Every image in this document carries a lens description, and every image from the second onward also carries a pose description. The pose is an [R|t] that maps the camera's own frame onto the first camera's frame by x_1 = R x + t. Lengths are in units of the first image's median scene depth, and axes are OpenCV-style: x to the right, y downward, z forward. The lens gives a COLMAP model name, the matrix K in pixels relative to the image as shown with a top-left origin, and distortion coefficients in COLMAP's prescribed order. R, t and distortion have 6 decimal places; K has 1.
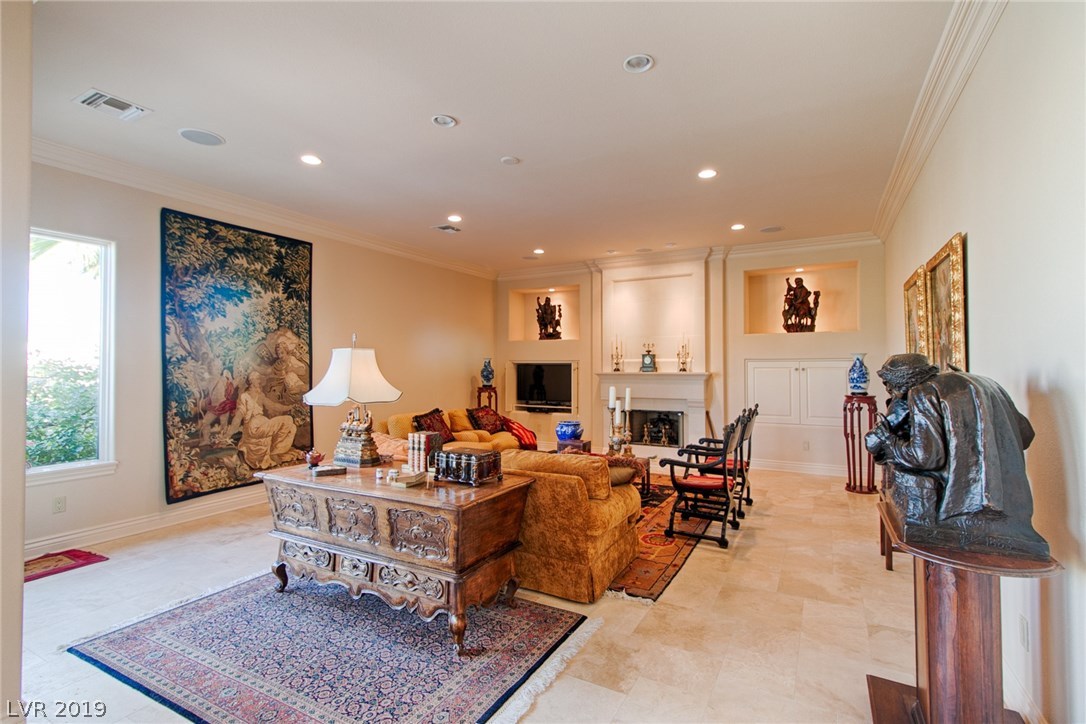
lens RADIAL K [[508.8, 0, 548.2], [0, 508.8, 359.1], [0, 0, 1]] dist [0.001810, 0.000144]
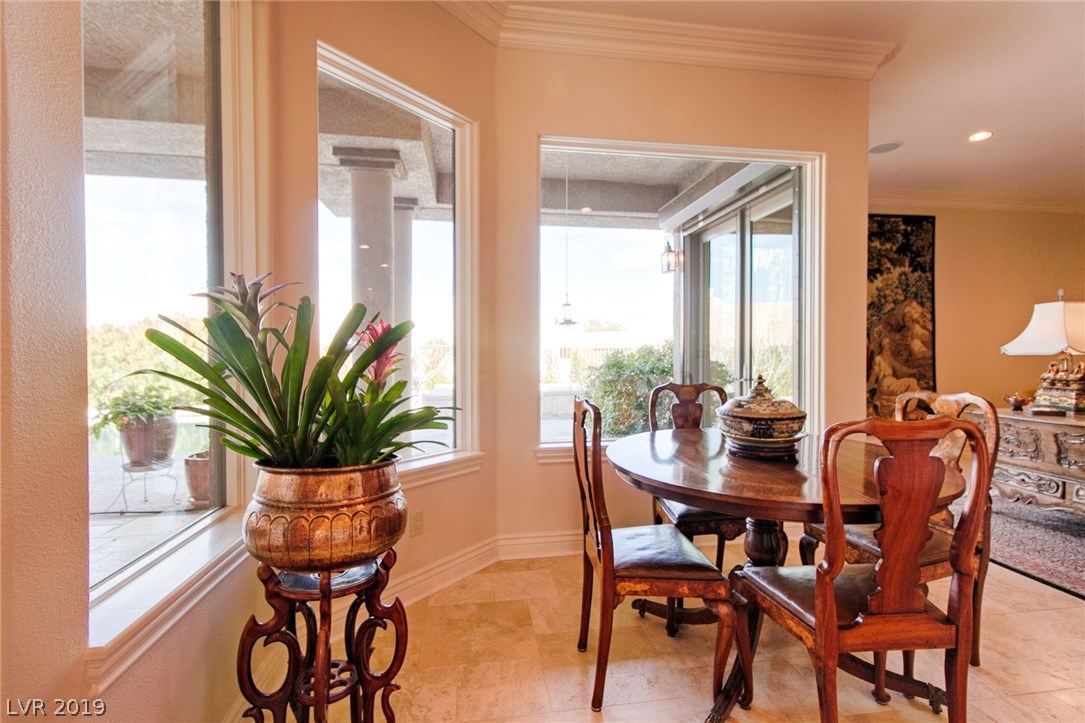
lens RADIAL K [[508.4, 0, 547.7], [0, 508.4, 358.6], [0, 0, 1]] dist [0.001810, 0.000144]
pose [[0.601740, 0.008346, -0.798648, -0.112881], [0.013531, 0.999695, 0.020642, 0.037120], [0.798577, -0.023227, 0.601444, -0.306917]]
